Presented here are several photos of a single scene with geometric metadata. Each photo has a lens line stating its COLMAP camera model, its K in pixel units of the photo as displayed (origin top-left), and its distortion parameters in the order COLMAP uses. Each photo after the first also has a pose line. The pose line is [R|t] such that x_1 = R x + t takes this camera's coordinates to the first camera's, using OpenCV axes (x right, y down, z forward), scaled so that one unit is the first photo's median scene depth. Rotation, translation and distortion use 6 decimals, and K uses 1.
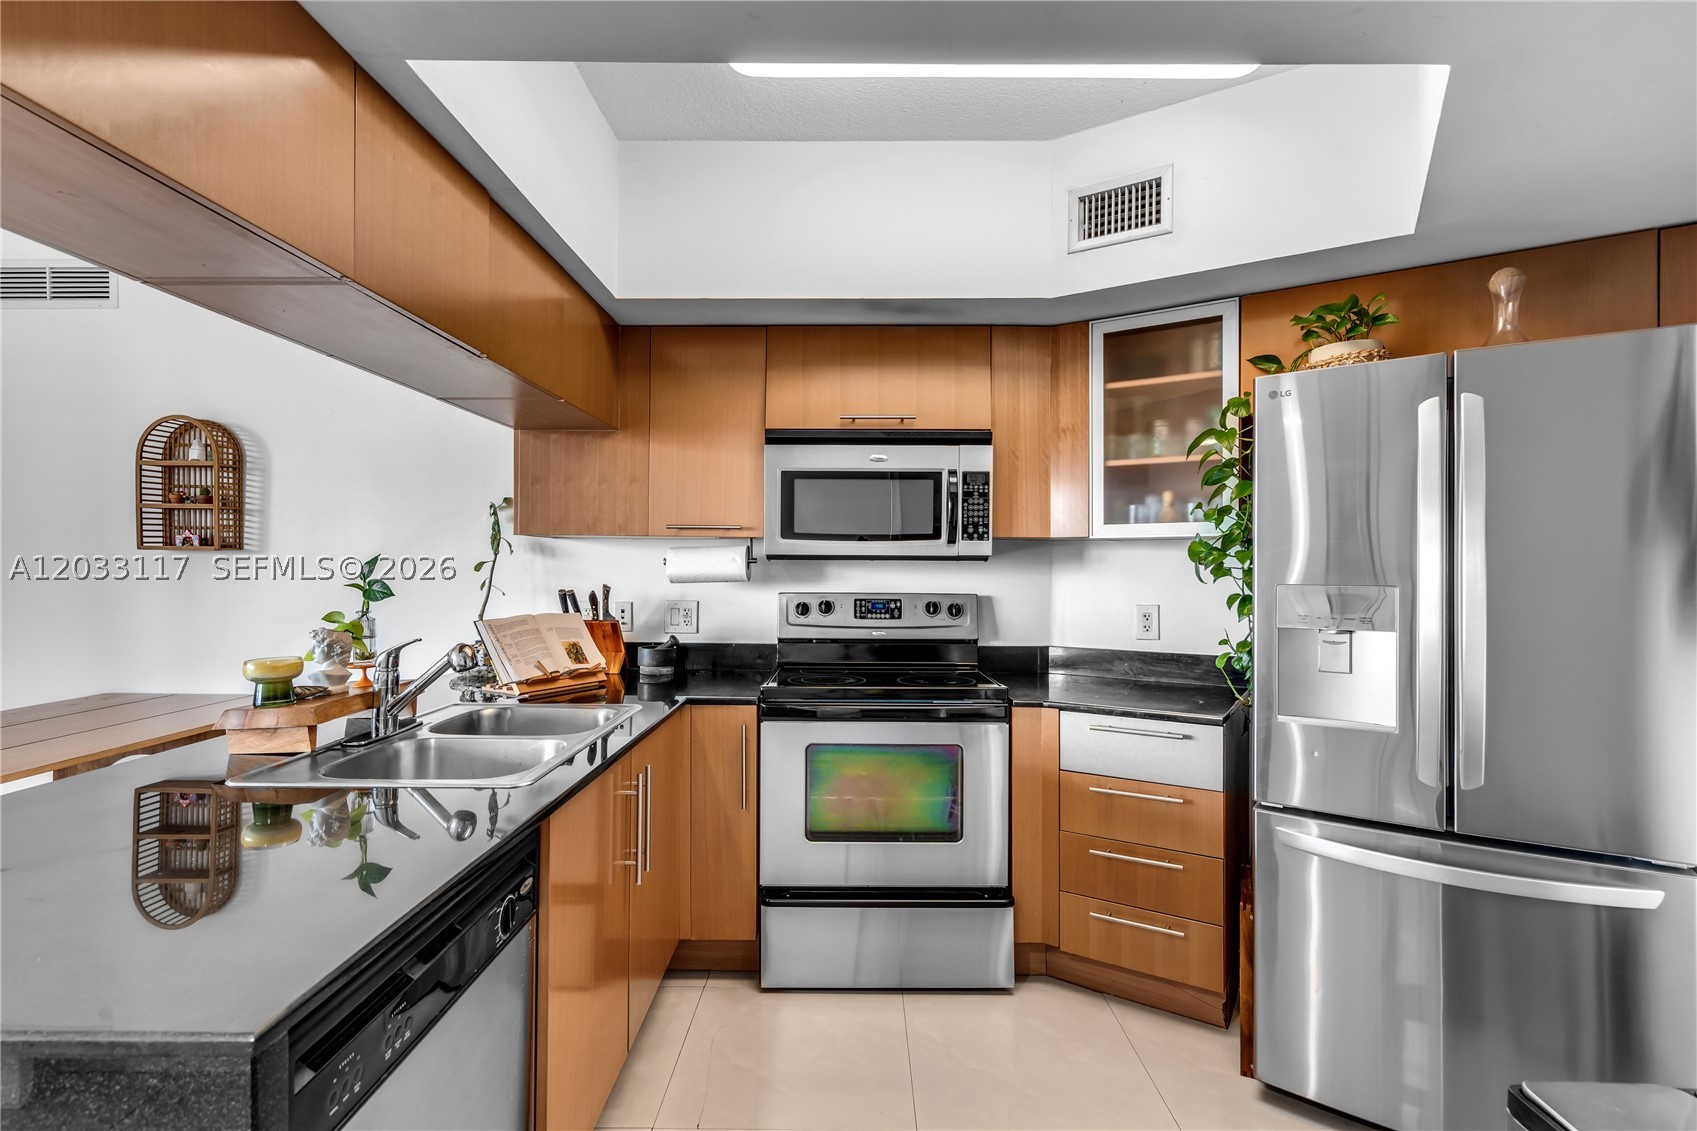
lens RADIAL K [[812.4, 0, 838.8], [0, 812.4, 585.9], [0, 0, 1]] dist [-0.020564, -0.000119]
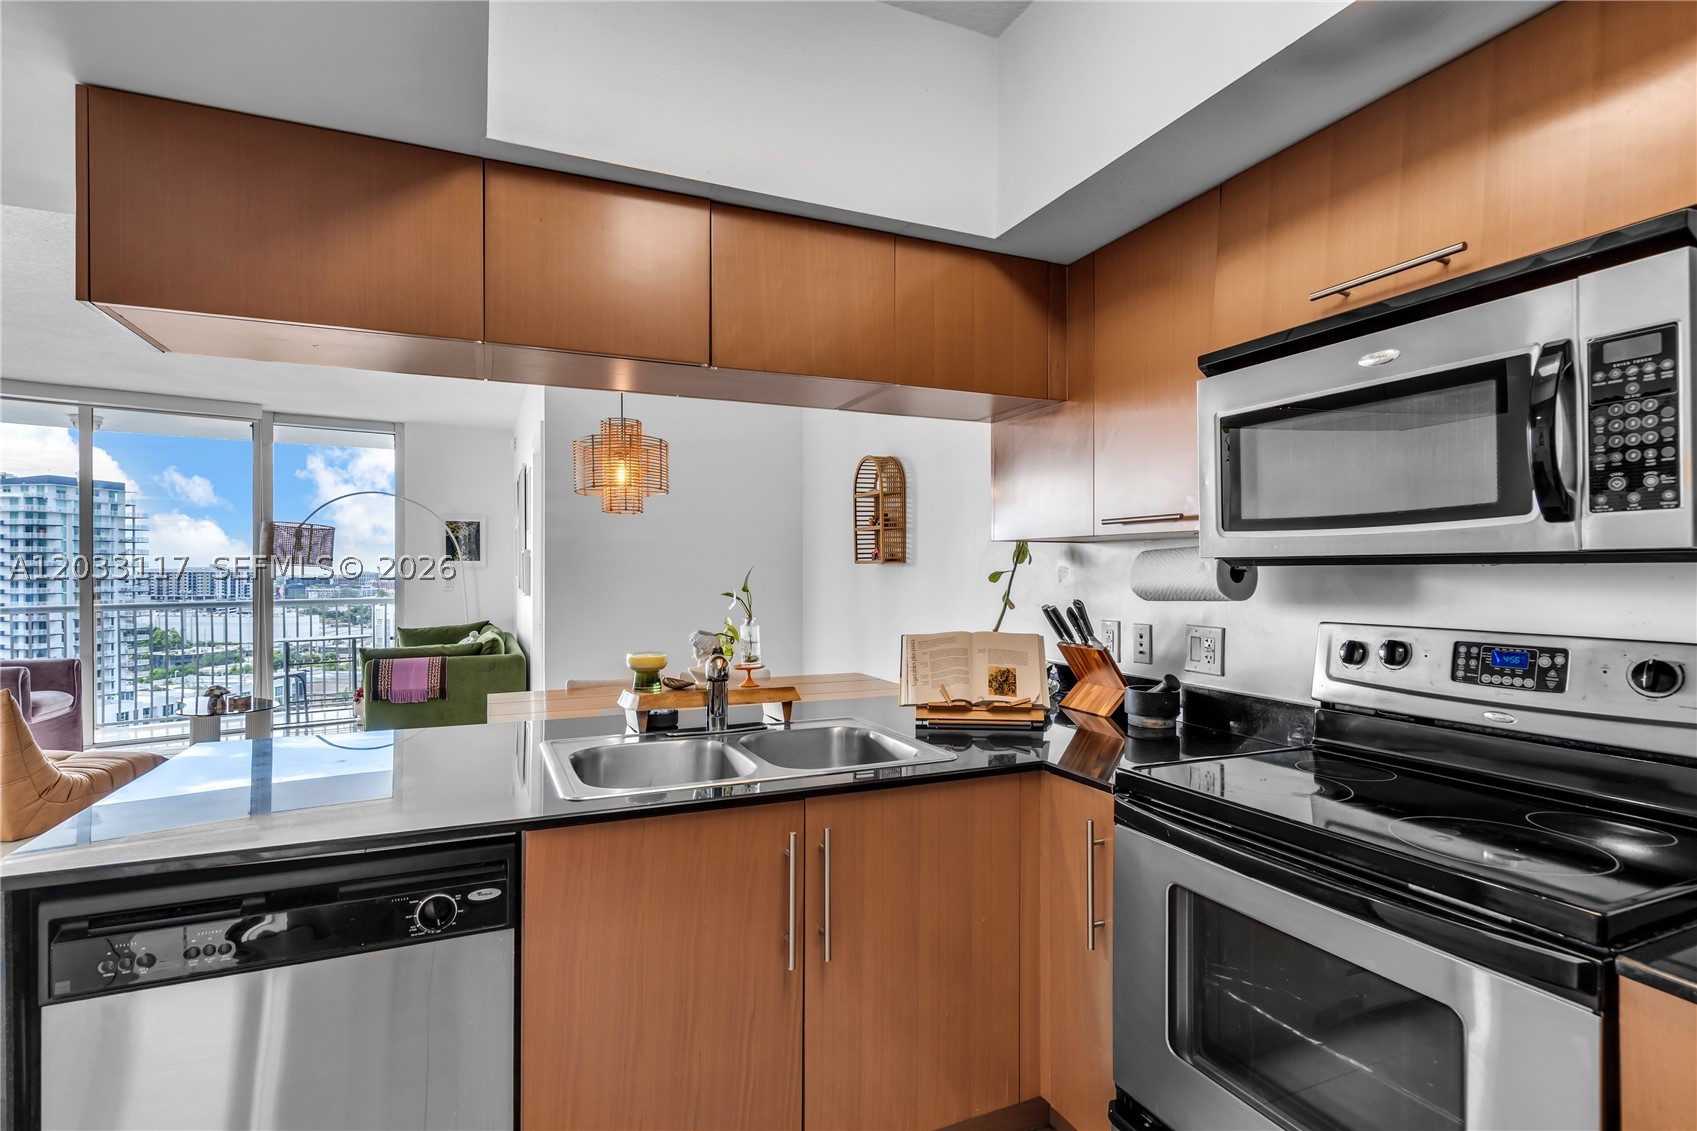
lens RADIAL K [[812.4, 0, 838.8], [0, 812.4, 585.9], [0, 0, 1]] dist [-0.020564, -0.000119]
pose [[0.402380, 0.010014, -0.915418, 0.355958], [-0.020241, 0.999793, 0.002040, -0.013058], [0.915249, 0.017709, 0.402499, 0.497544]]
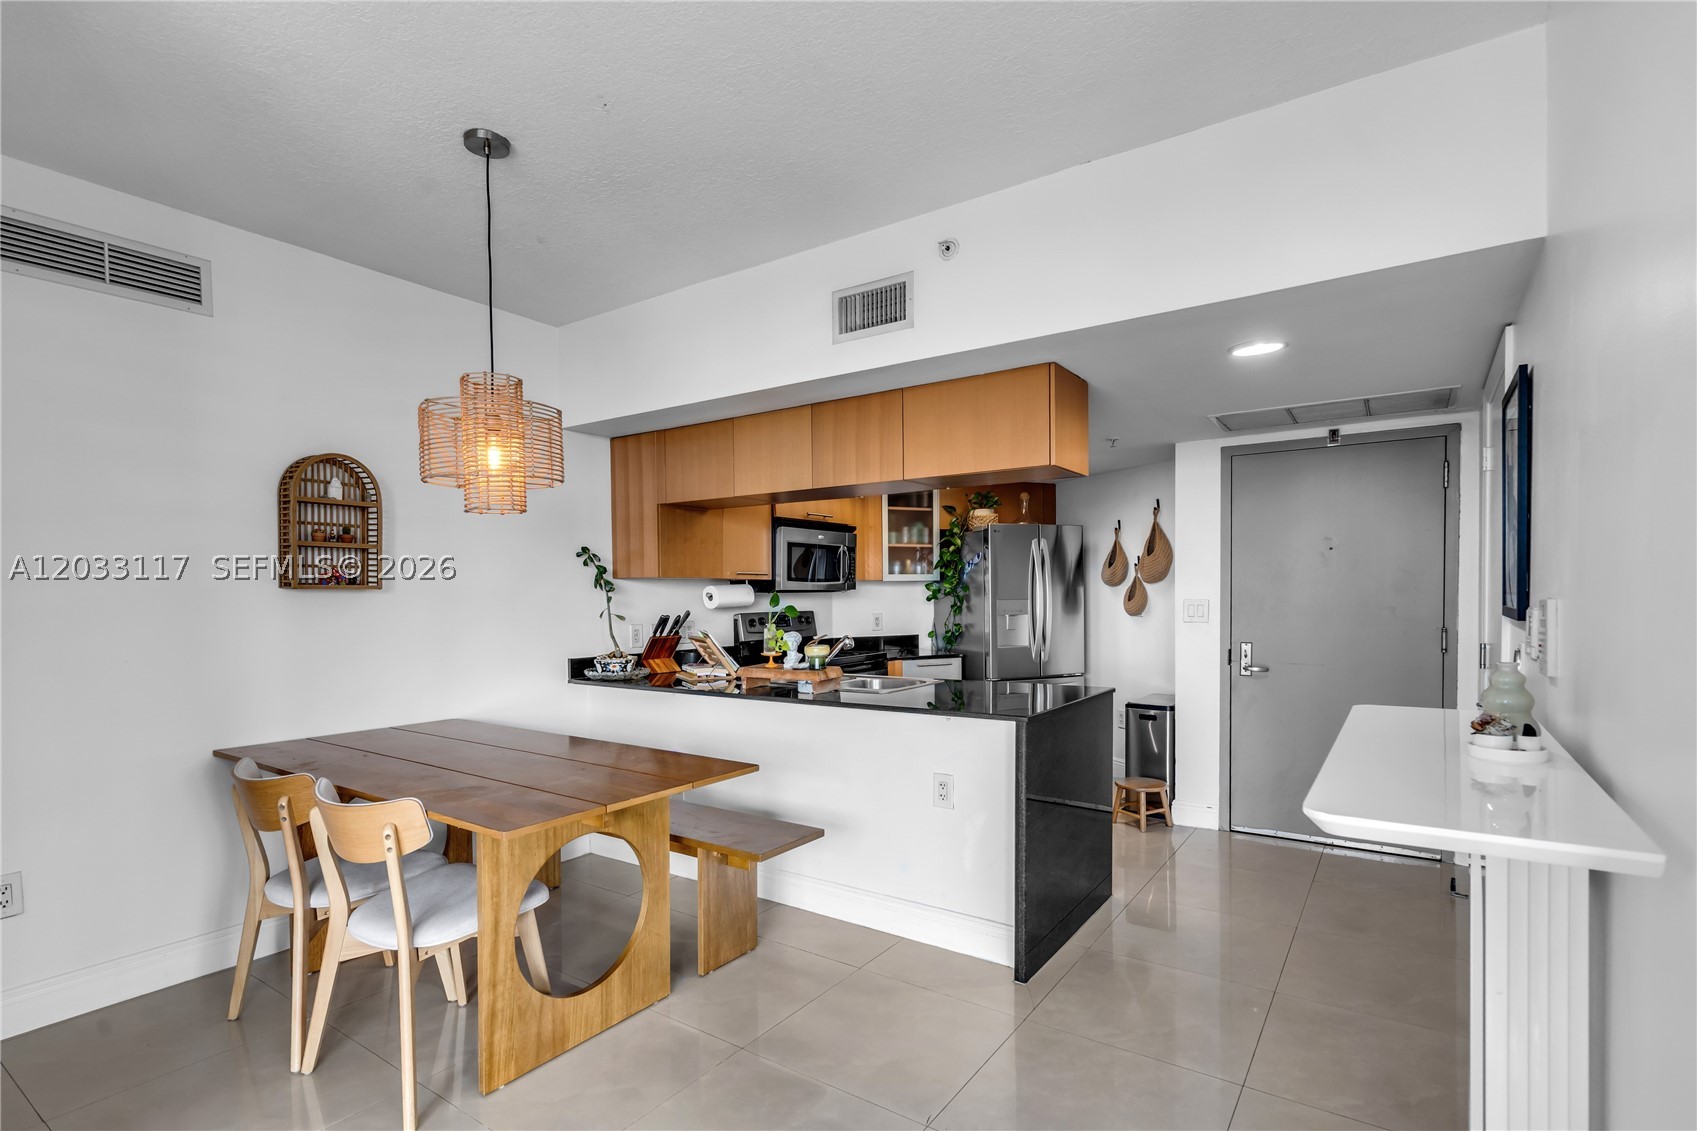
lens RADIAL K [[794.6, 0, 853.5], [0, 794.6, 562.2], [0, 0, 1]] dist [-0.004192, -0.000285]
pose [[0.566609, 0.021817, 0.823698, -1.382039], [0.031366, 0.998354, -0.048019, -0.011102], [-0.823390, 0.053044, 0.564992, -0.087331]]
